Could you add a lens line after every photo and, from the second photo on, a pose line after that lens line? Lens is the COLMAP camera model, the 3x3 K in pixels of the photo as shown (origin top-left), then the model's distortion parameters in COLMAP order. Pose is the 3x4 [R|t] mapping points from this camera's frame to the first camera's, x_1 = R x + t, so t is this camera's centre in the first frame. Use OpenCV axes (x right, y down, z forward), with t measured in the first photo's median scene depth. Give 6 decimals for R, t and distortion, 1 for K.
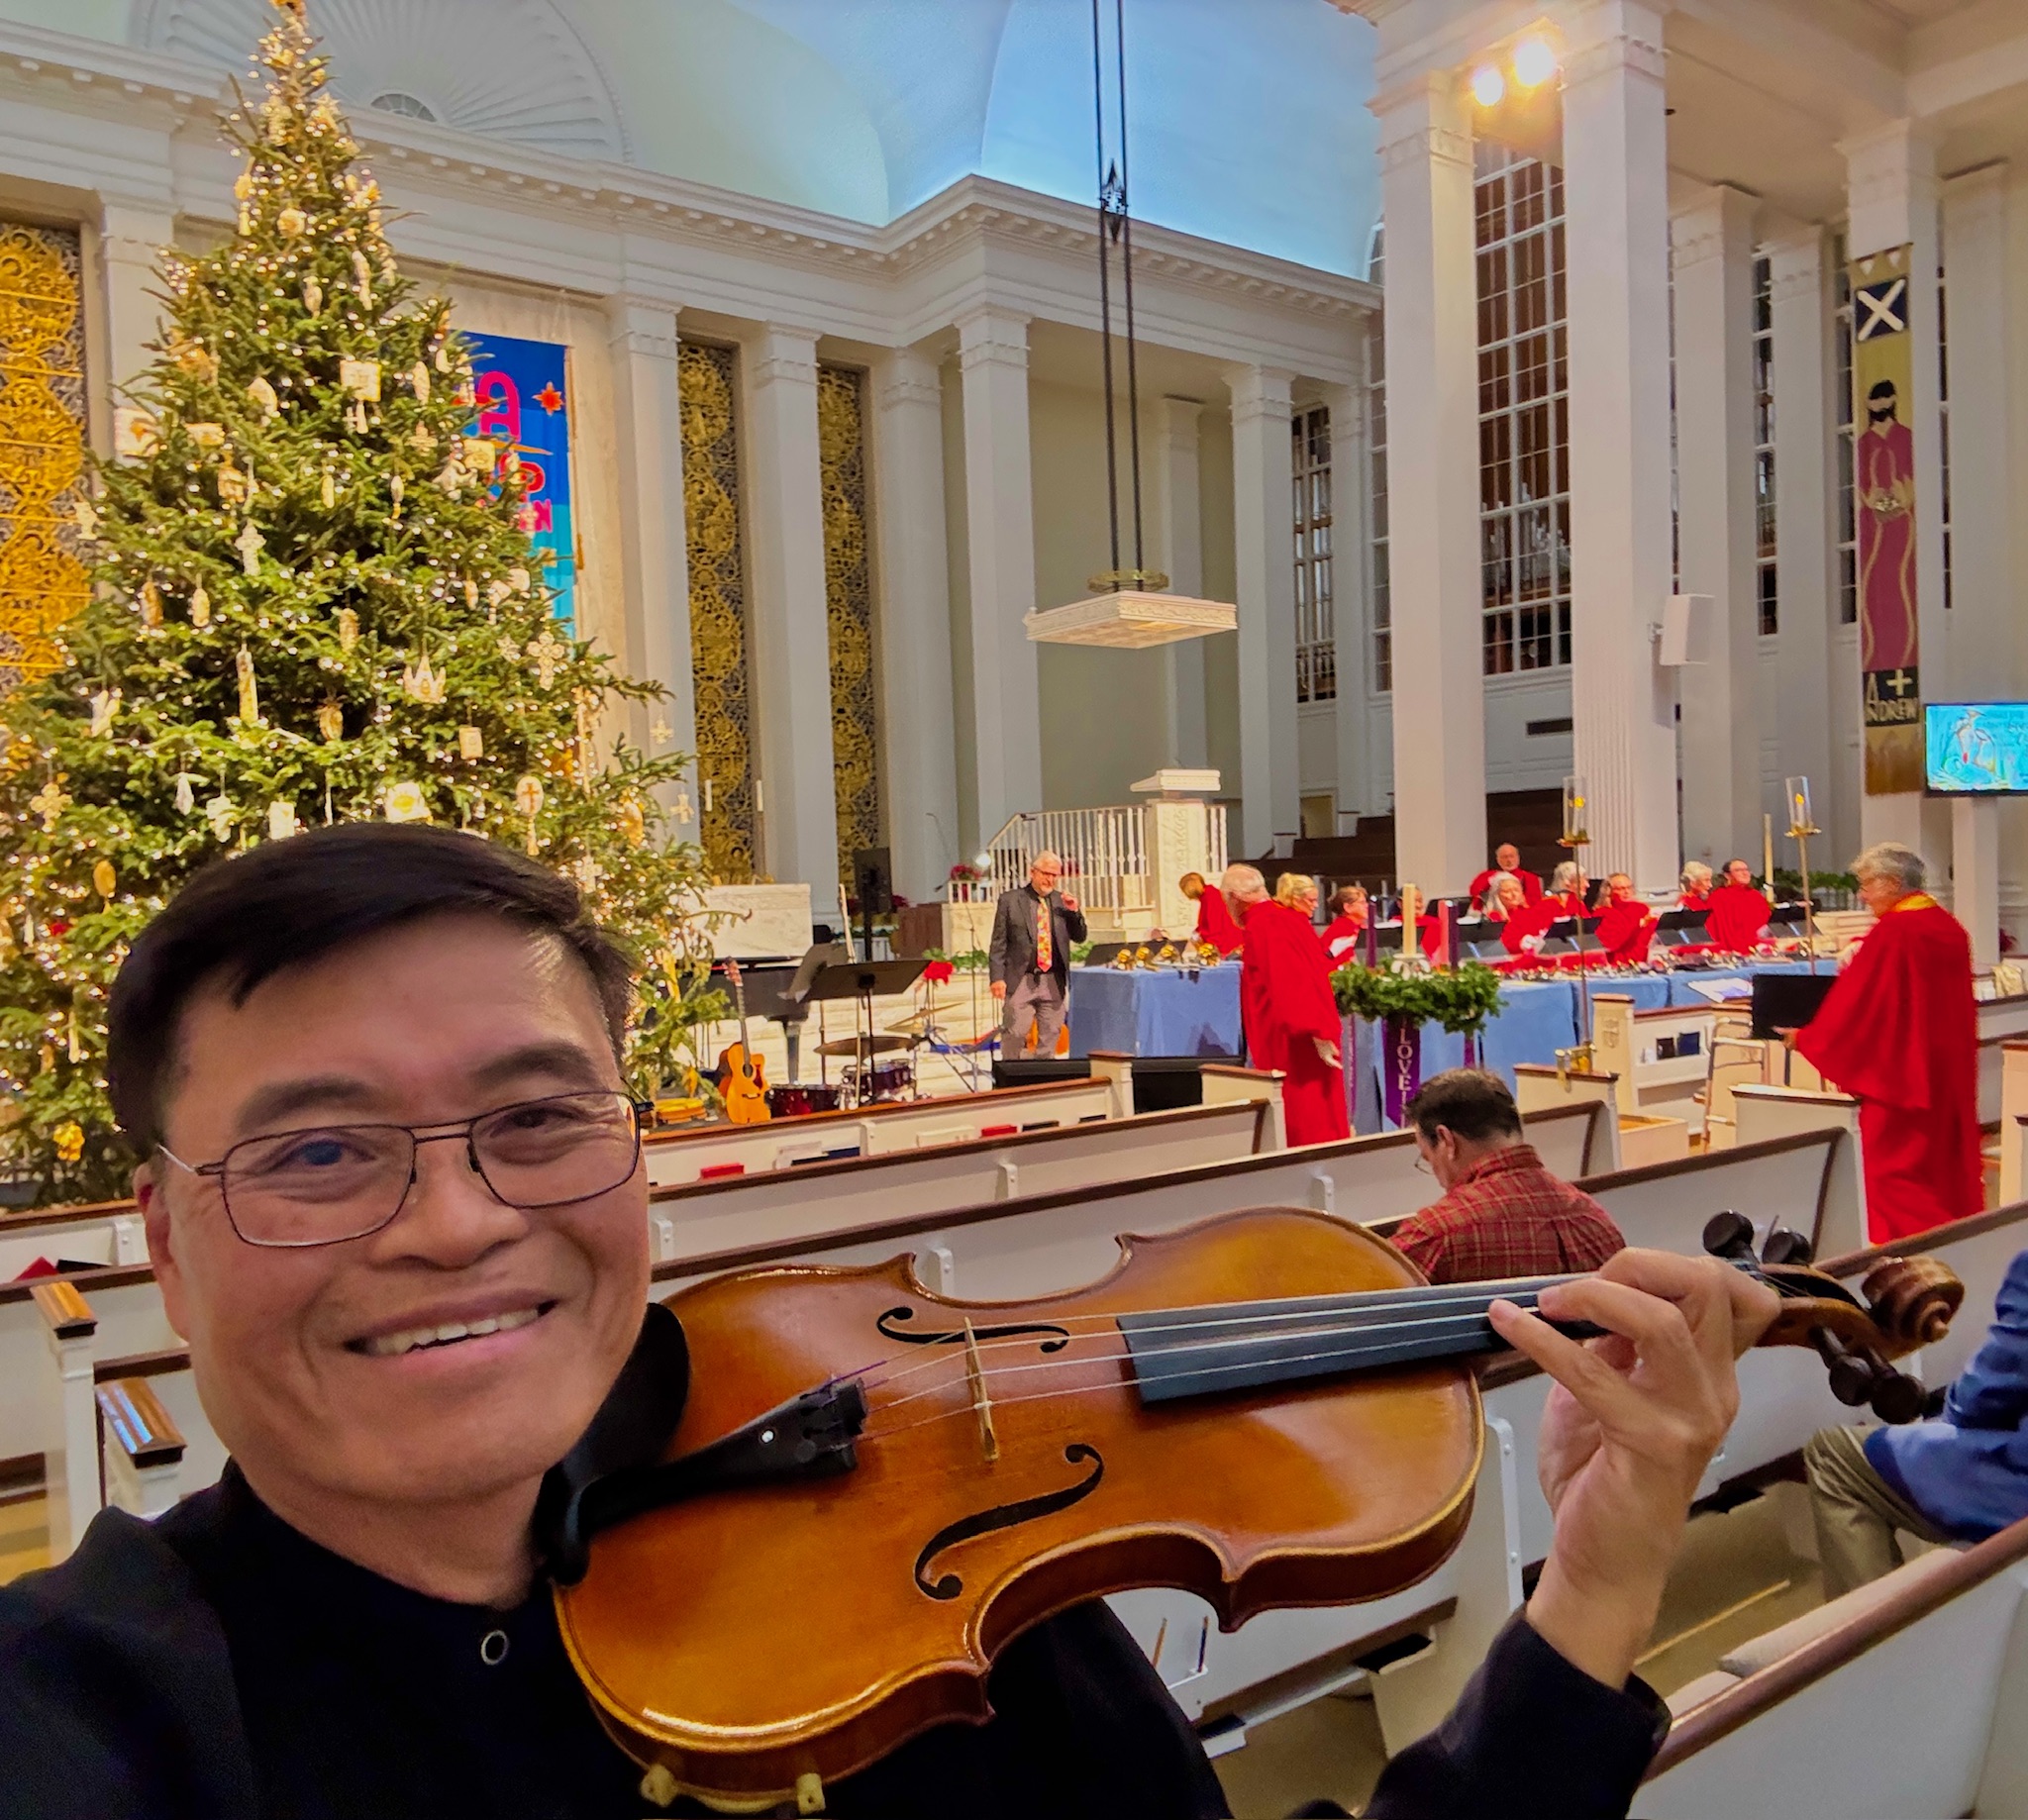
lens RADIAL K [[1659.0, 0, 1081.2], [0, 1659.0, 870.3], [0, 0, 1]] dist [0.191821, -0.354558]
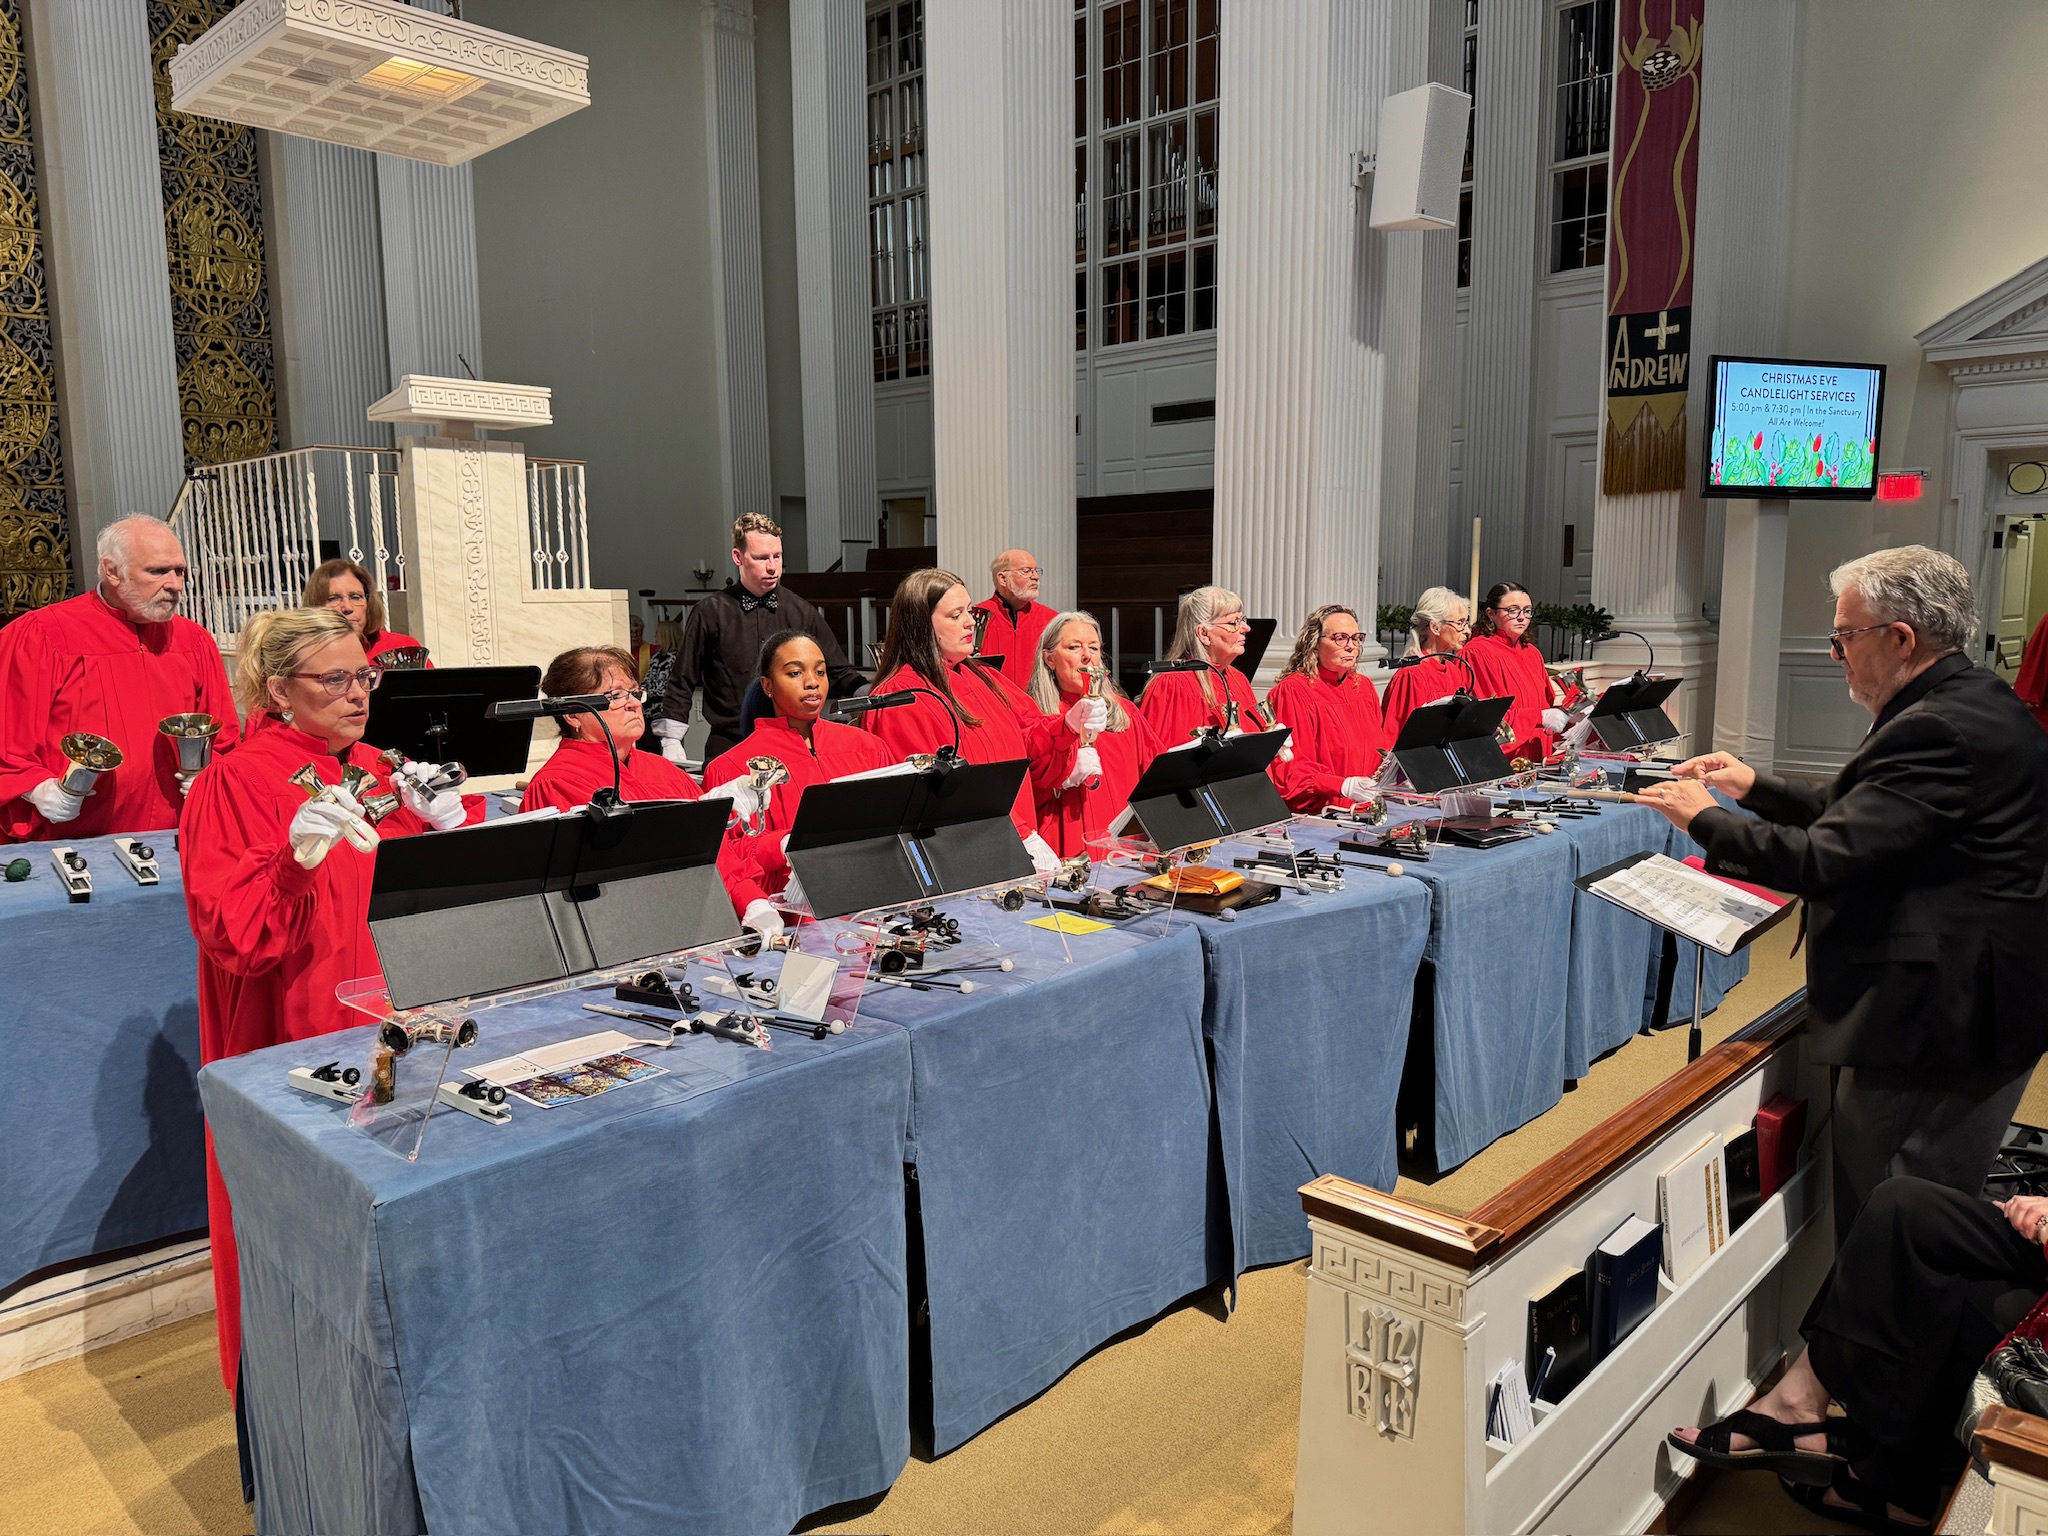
lens RADIAL K [[1432.6, 0, 1024.0], [0, 1432.6, 768.0], [0, 0, 1]] dist [0.053637, -0.056178]
pose [[0.986213, -0.001370, 0.165472, 0.092765], [-0.019447, 0.992077, 0.124117, -0.001497], [-0.164331, -0.125624, 0.978373, 0.324598]]
